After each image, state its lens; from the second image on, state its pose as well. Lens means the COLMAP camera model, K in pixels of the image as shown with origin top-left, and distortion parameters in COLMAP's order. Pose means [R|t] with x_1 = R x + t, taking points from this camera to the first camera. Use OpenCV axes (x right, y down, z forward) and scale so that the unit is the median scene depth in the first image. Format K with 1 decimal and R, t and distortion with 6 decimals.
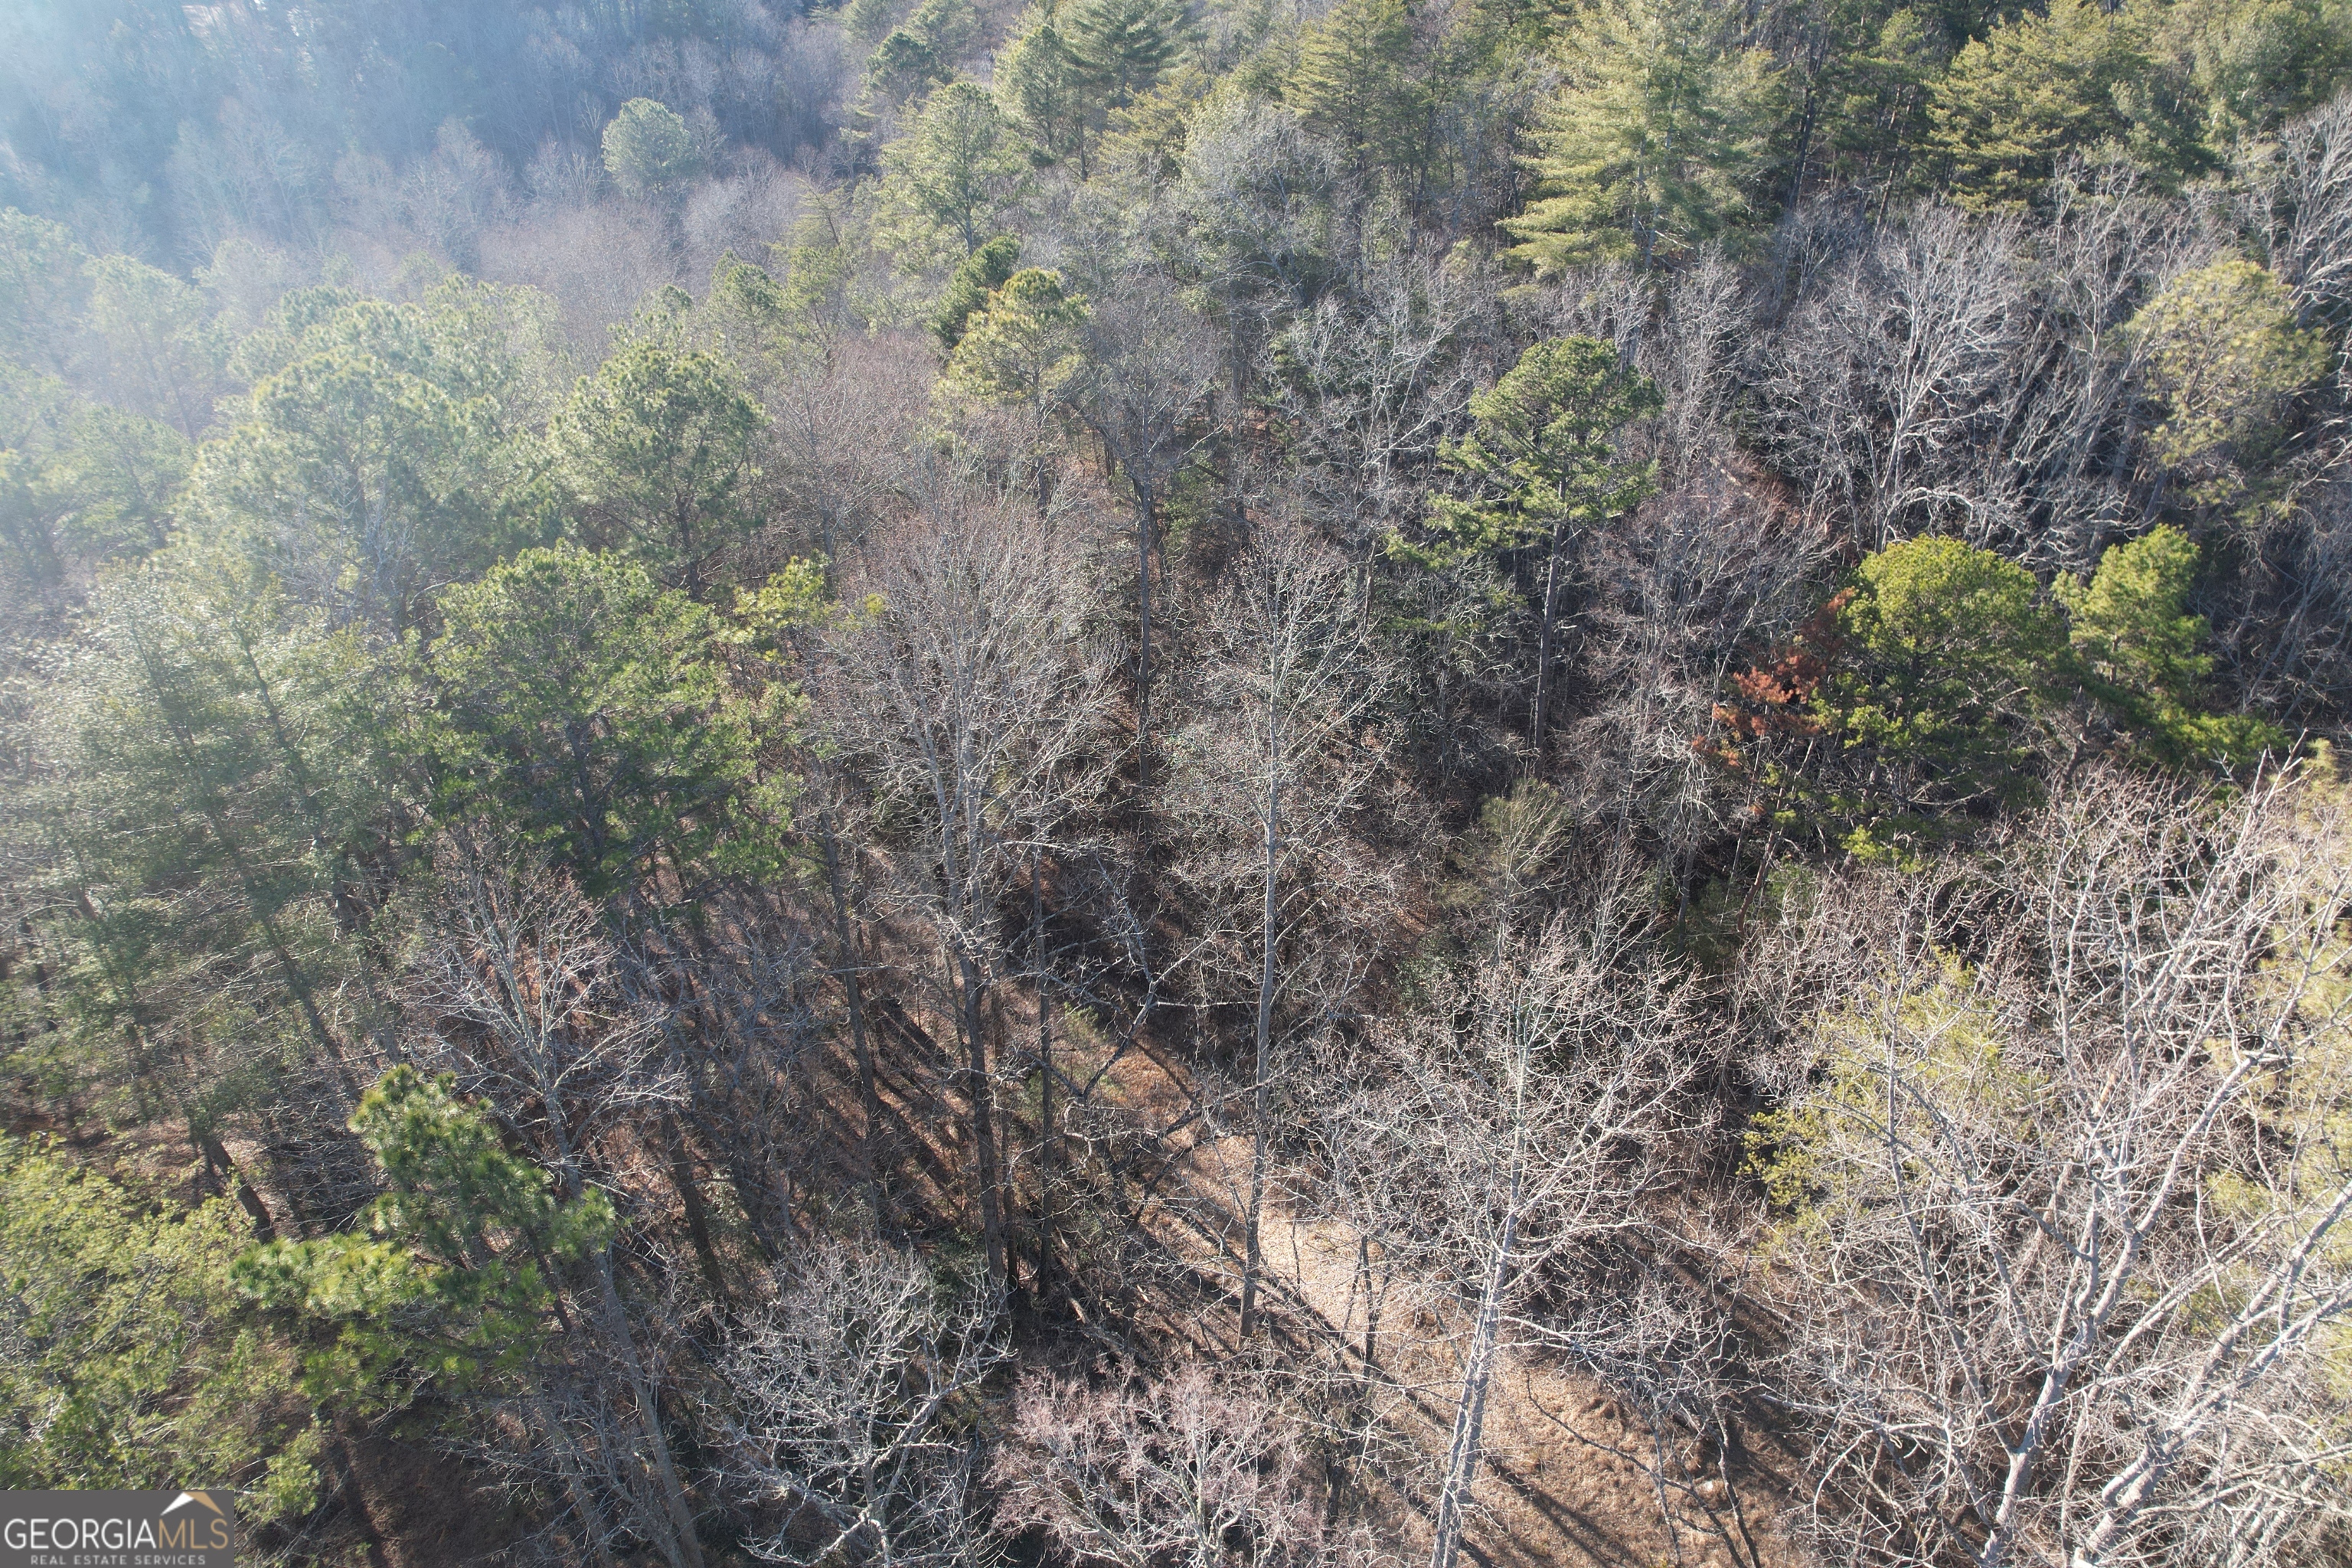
lens RADIAL K [[1469.4, 0, 1208.4], [0, 1469.4, 786.2], [0, 0, 1]] dist [-0.075114, 0.058940]
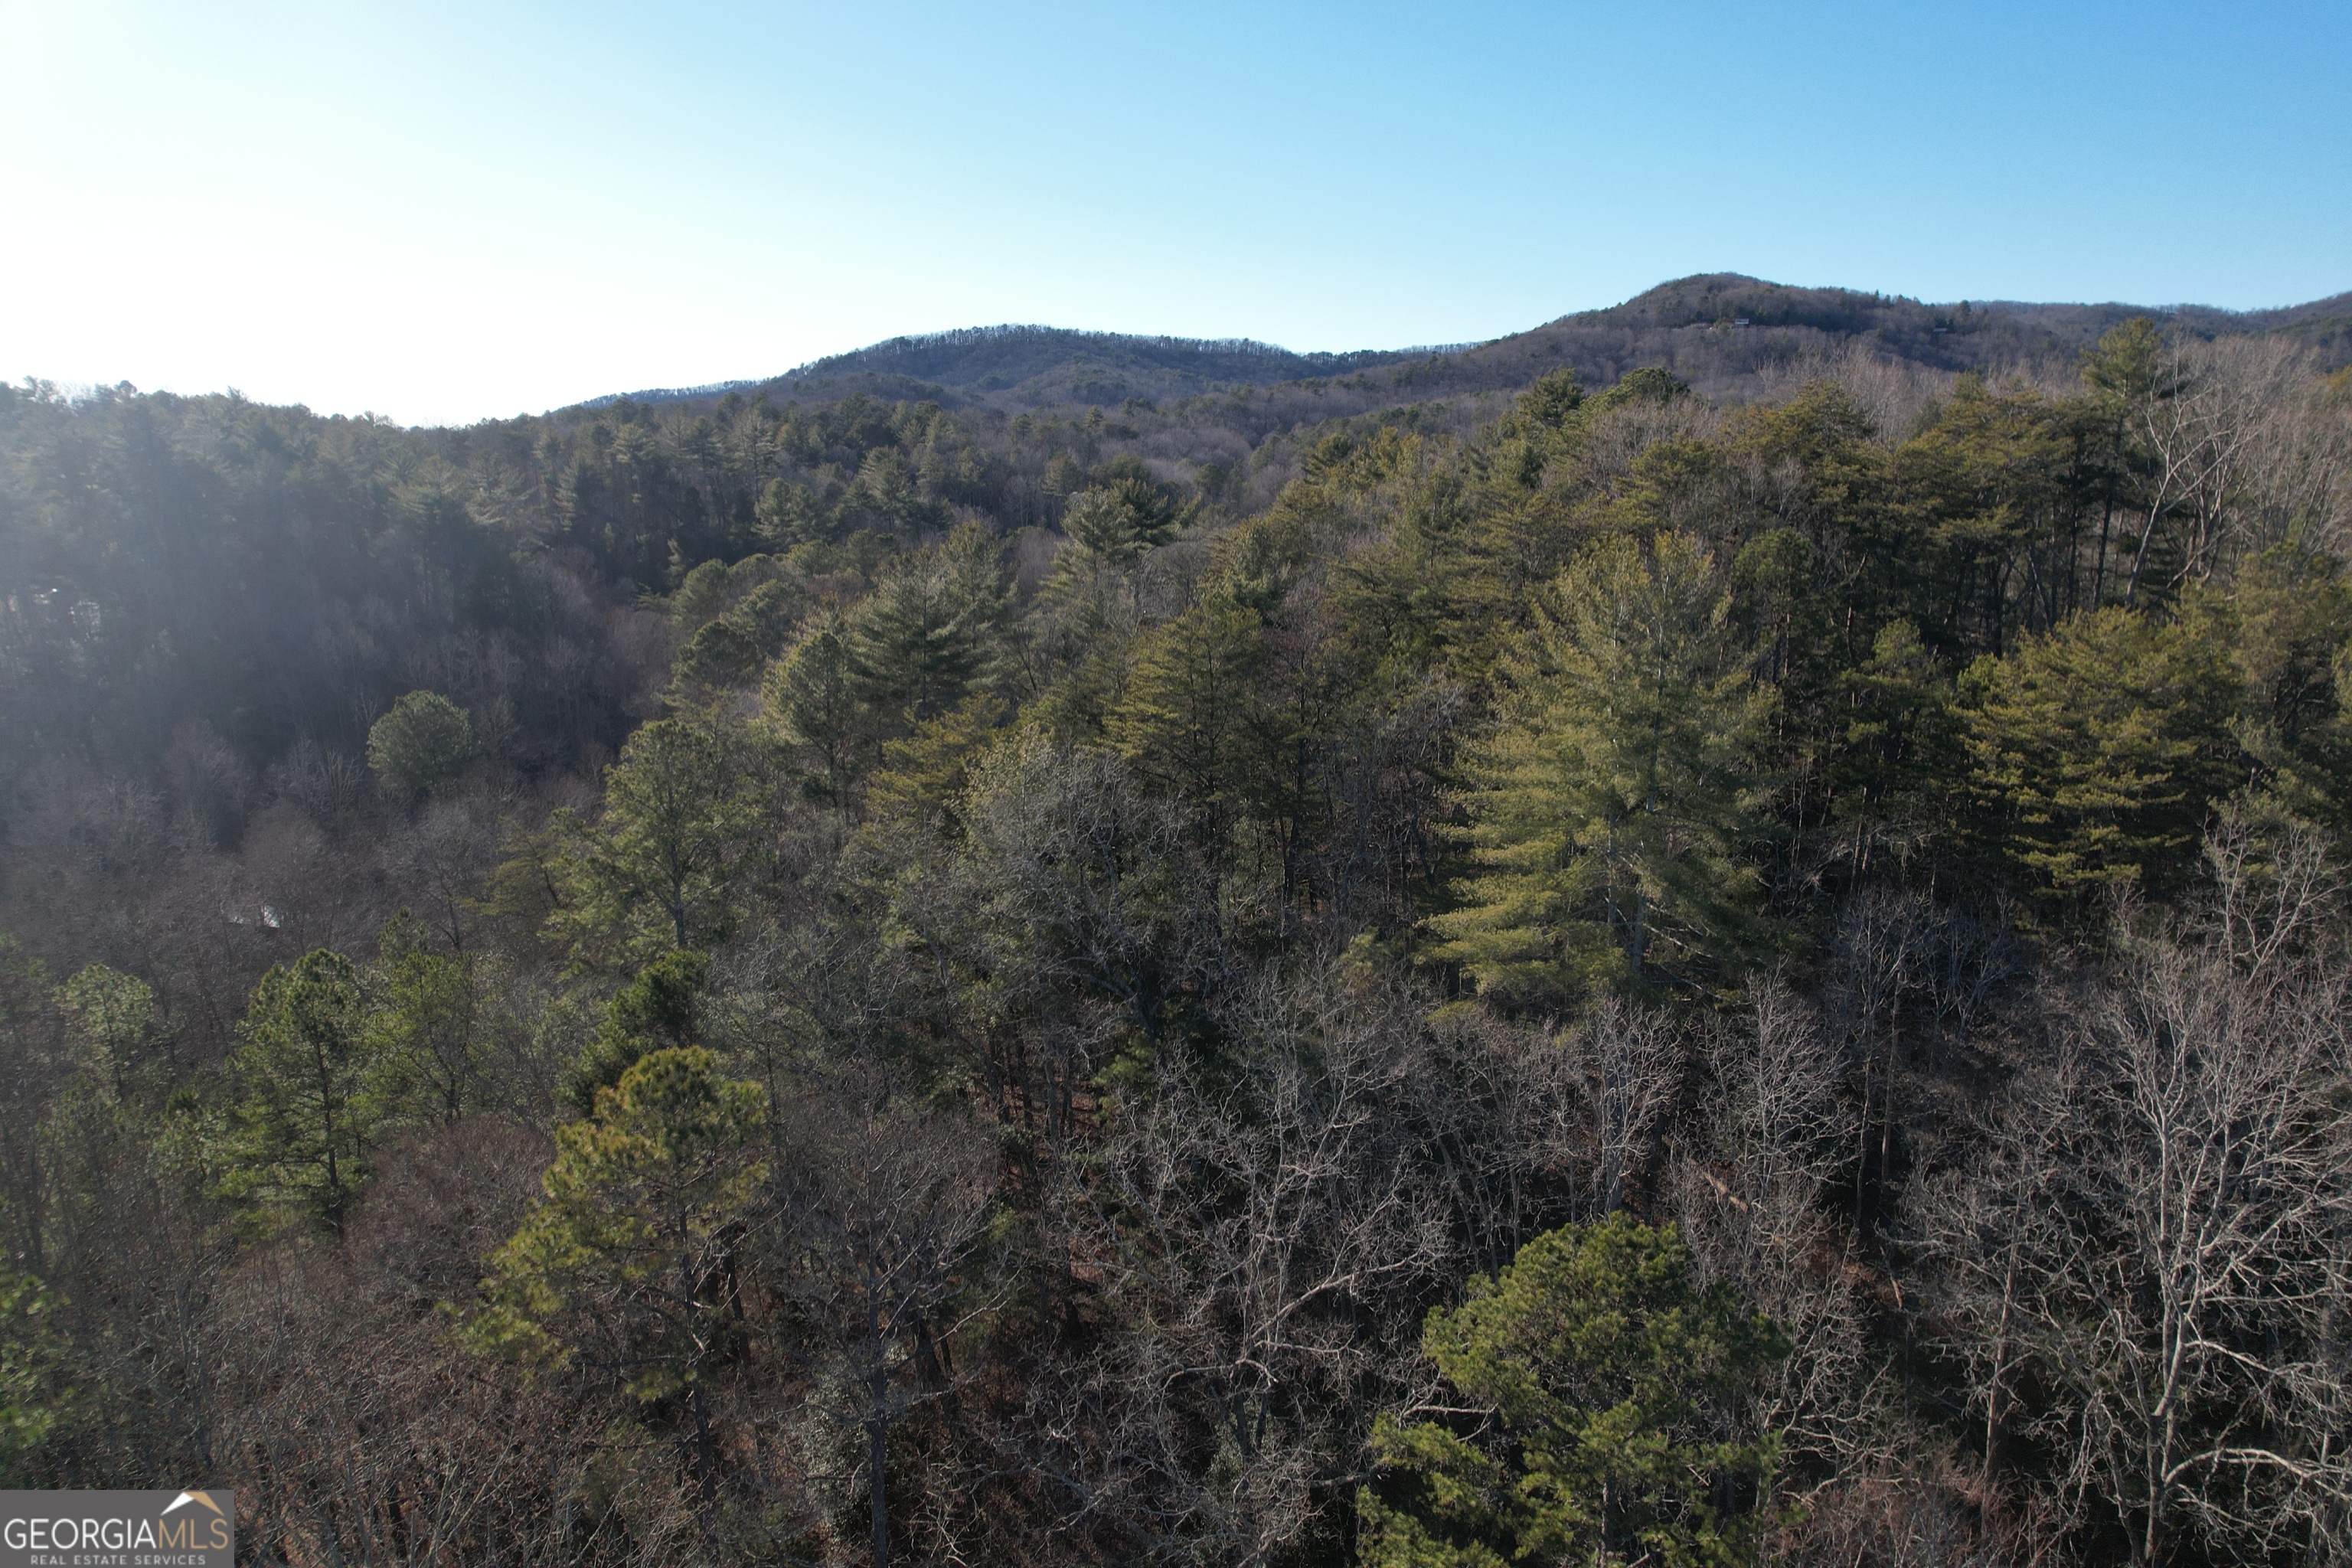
lens RADIAL K [[1469.4, 0, 1211.8], [0, 1469.4, 812.5], [0, 0, 1]] dist [-0.075114, 0.058940]
pose [[0.995534, -0.021011, 0.092040, 0.041601], [0.050300, 0.943066, -0.328781, -0.215381], [-0.079892, 0.331942, 0.939910, 0.345904]]
